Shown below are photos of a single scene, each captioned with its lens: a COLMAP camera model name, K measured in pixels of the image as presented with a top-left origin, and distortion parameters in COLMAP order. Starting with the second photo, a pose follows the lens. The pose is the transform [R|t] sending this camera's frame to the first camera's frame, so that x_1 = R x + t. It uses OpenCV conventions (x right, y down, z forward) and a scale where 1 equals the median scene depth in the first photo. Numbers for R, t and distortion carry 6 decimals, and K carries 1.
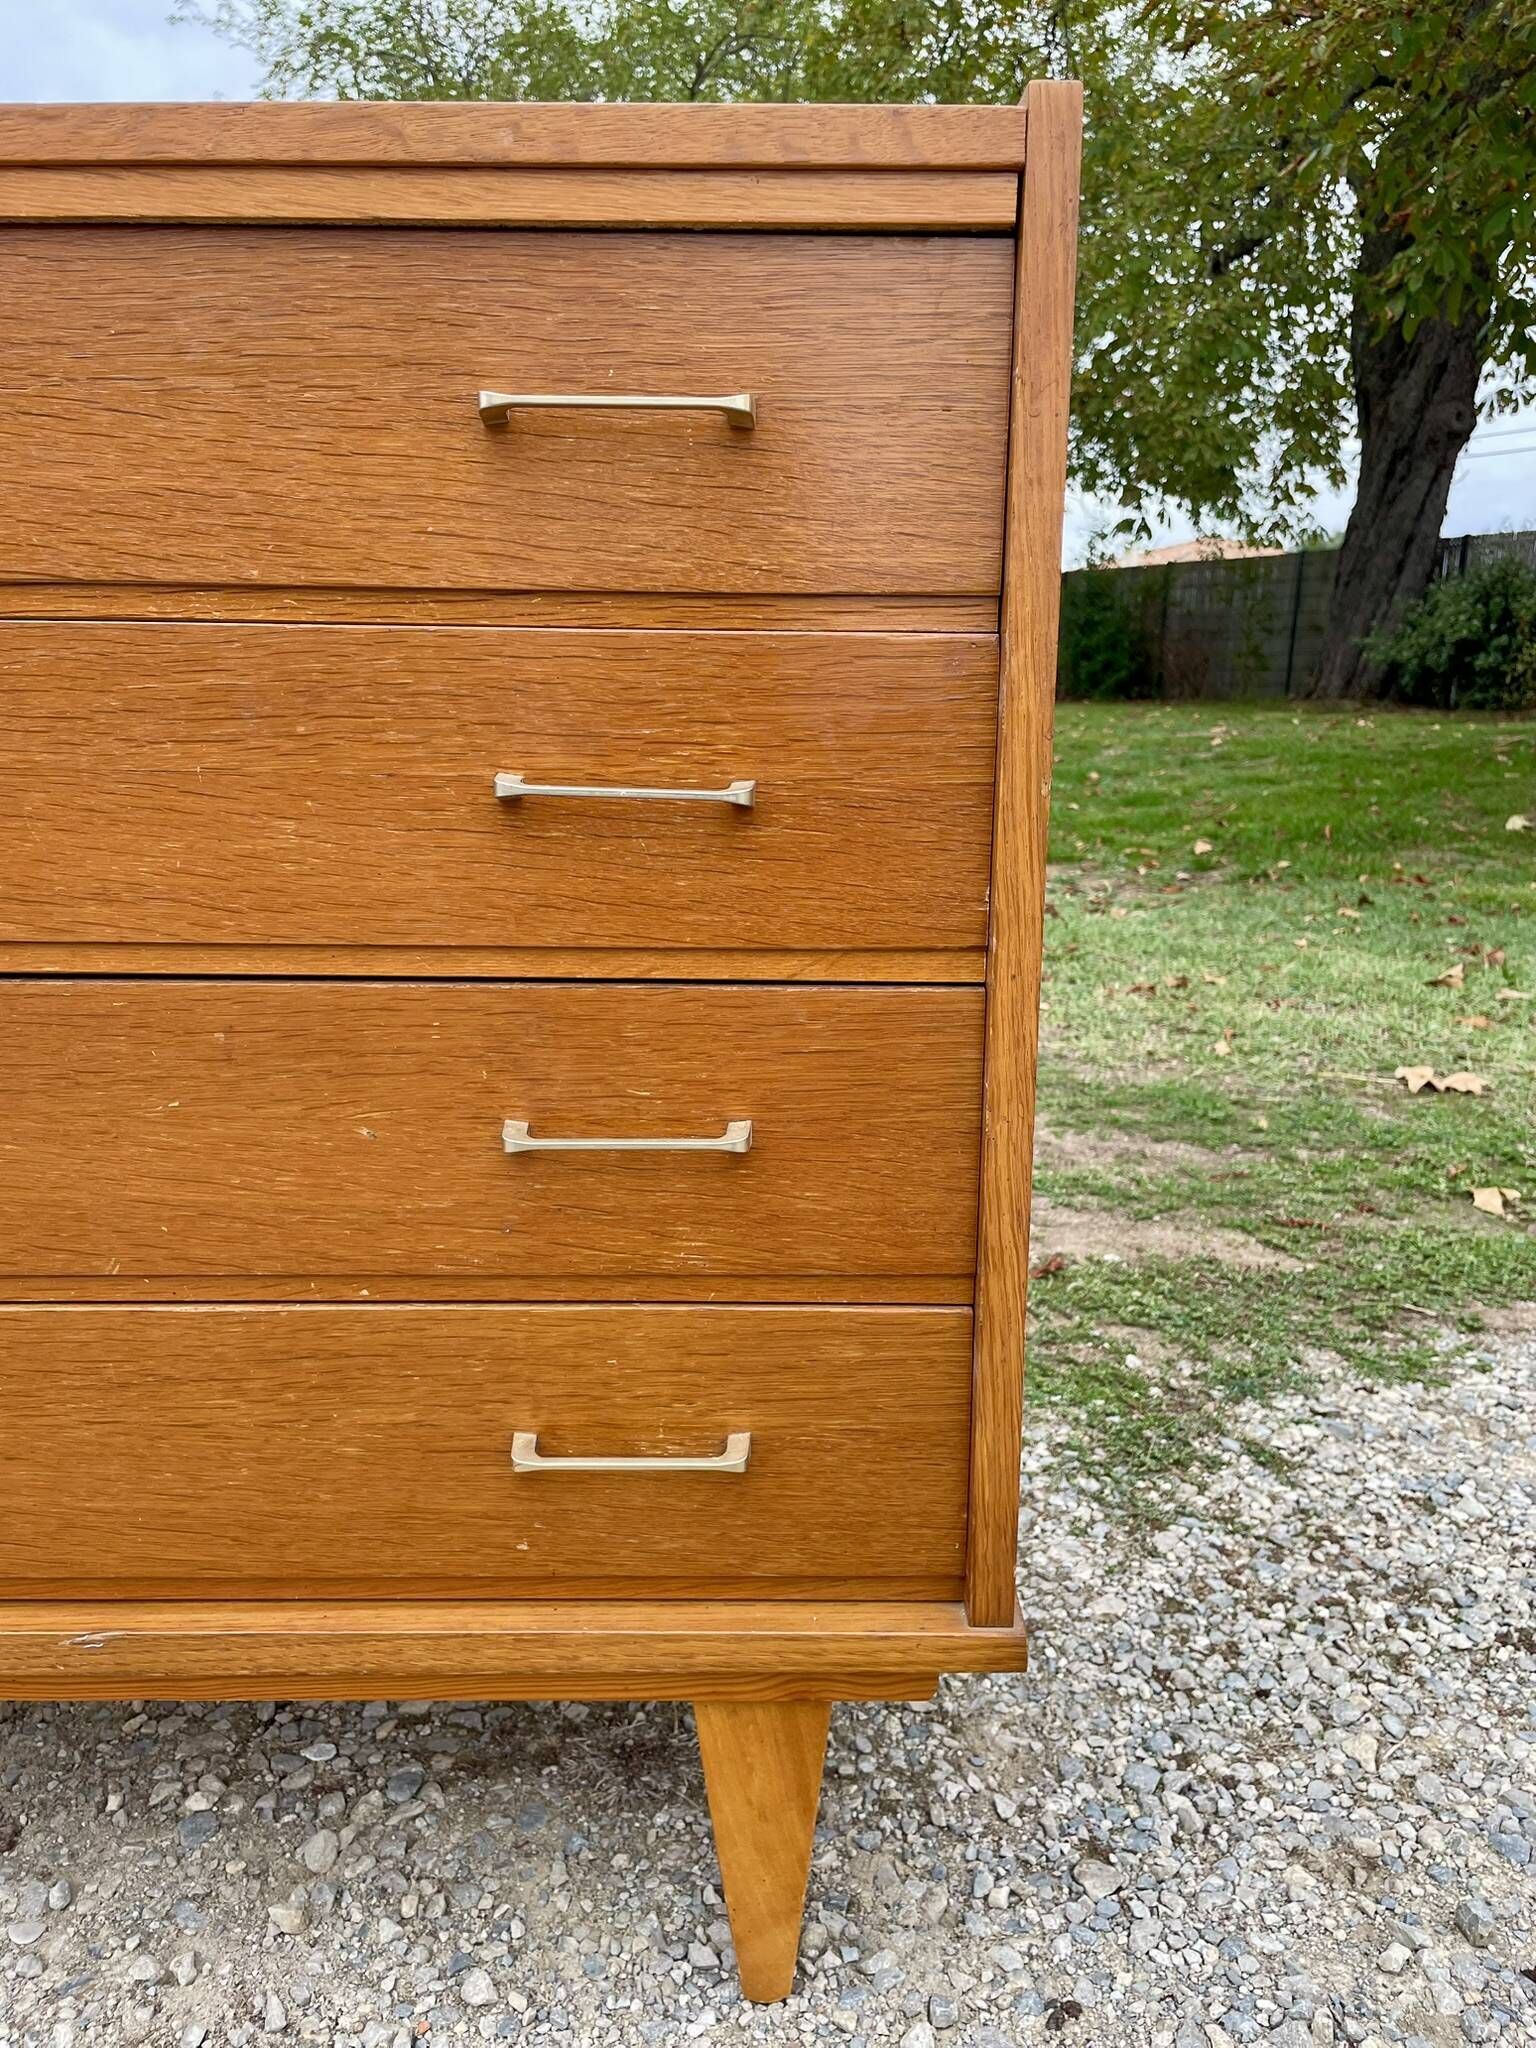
lens RADIAL K [[1554.8, 0, 766.3], [0, 1554.8, 1017.7], [0, 0, 1]] dist [0.081646, -0.112691]
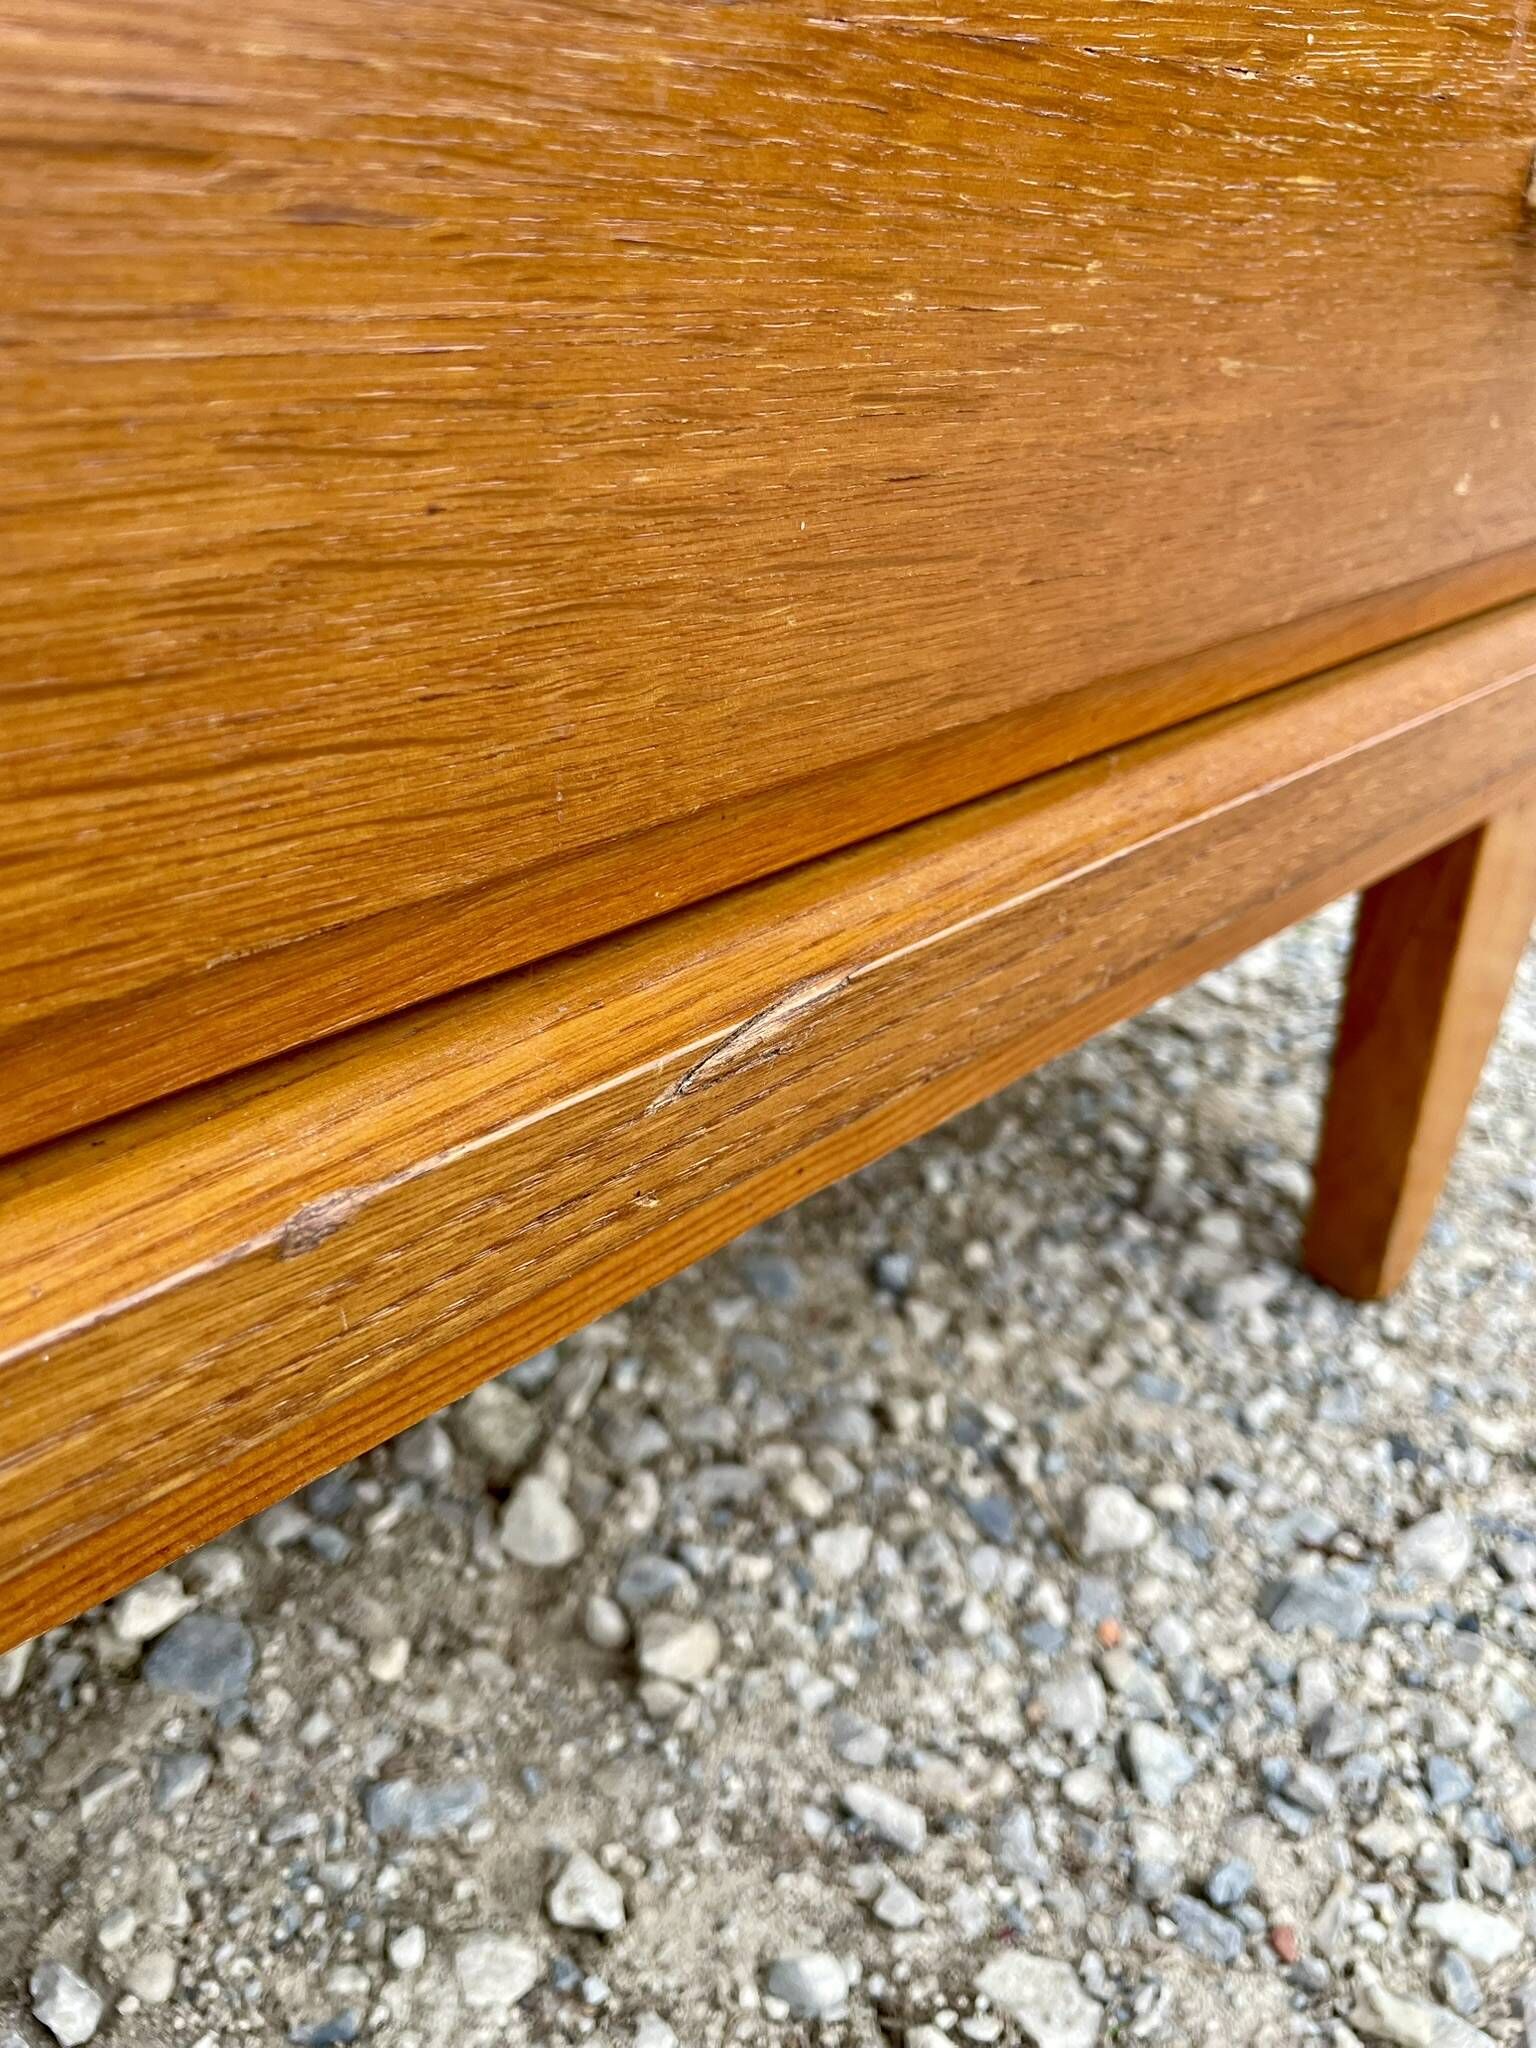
lens RADIAL K [[1554.8, 0, 749.2], [0, 1554.8, 1013.9], [0, 0, 1]] dist [0.081646, -0.112691]
pose [[0.718189, -0.320999, 0.617385, -0.371578], [0.114527, 0.929670, 0.350140, 0.196748], [-0.686359, -0.180759, 0.704441, 0.536213]]
